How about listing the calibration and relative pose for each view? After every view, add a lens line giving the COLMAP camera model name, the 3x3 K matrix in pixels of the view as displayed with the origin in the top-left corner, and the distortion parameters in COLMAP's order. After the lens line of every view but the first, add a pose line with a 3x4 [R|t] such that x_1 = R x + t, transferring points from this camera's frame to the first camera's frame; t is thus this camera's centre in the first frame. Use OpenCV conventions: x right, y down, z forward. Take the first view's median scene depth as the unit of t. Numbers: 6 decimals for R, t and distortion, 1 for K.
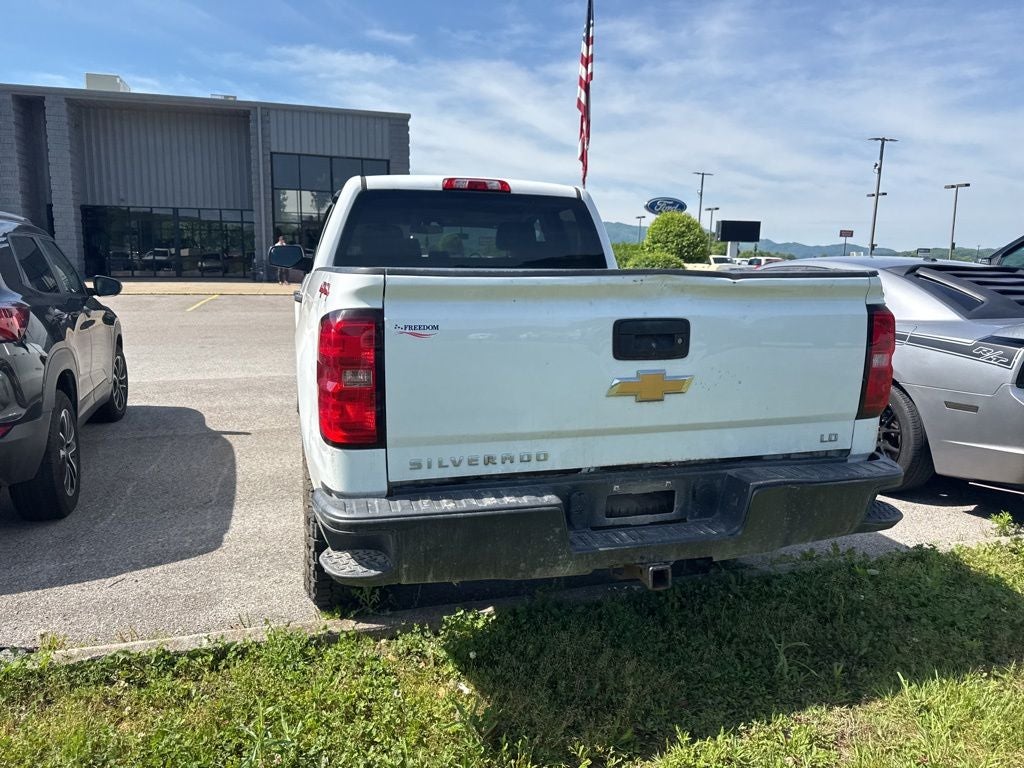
lens RADIAL K [[736.1, 0, 513.5], [0, 736.1, 376.4], [0, 0, 1]] dist [0.005302, -0.009808]
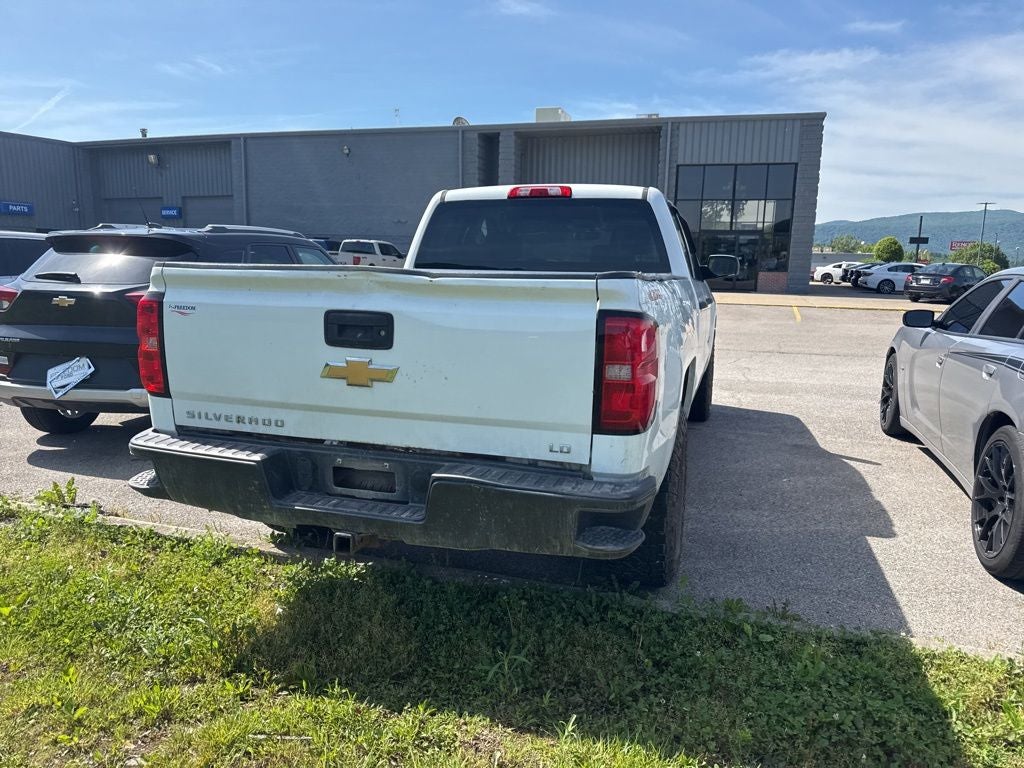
lens RADIAL K [[728.6, 0, 512.0], [0, 728.6, 384.0], [0, 0, 1]] dist [0.026919, -0.029304]
pose [[0.829736, 0.092721, -0.550401, 0.865535], [-0.093303, 0.995271, 0.027008, -0.018251], [0.550302, 0.028945, 0.834464, 0.185450]]
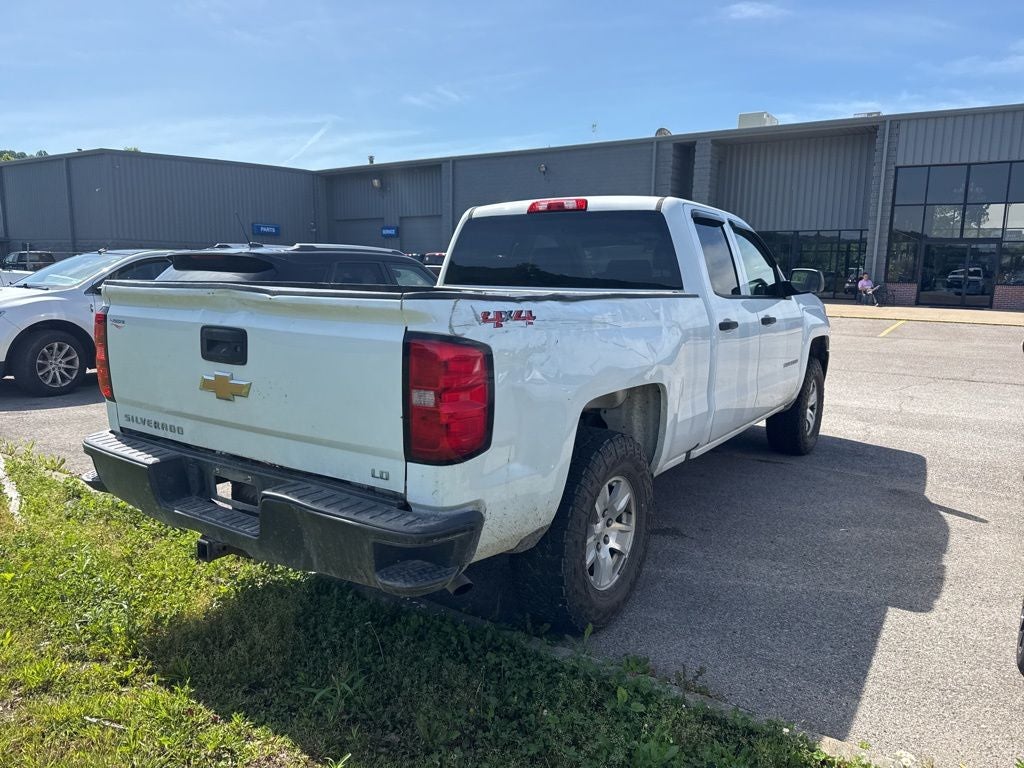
lens RADIAL K [[728.3, 0, 509.9], [0, 728.3, 386.5], [0, 0, 1]] dist [0.025655, -0.031662]
pose [[0.634647, 0.115929, -0.764058, 1.181475], [-0.126784, 0.990907, 0.045038, -0.083745], [0.762332, 0.068287, 0.643574, 0.530316]]
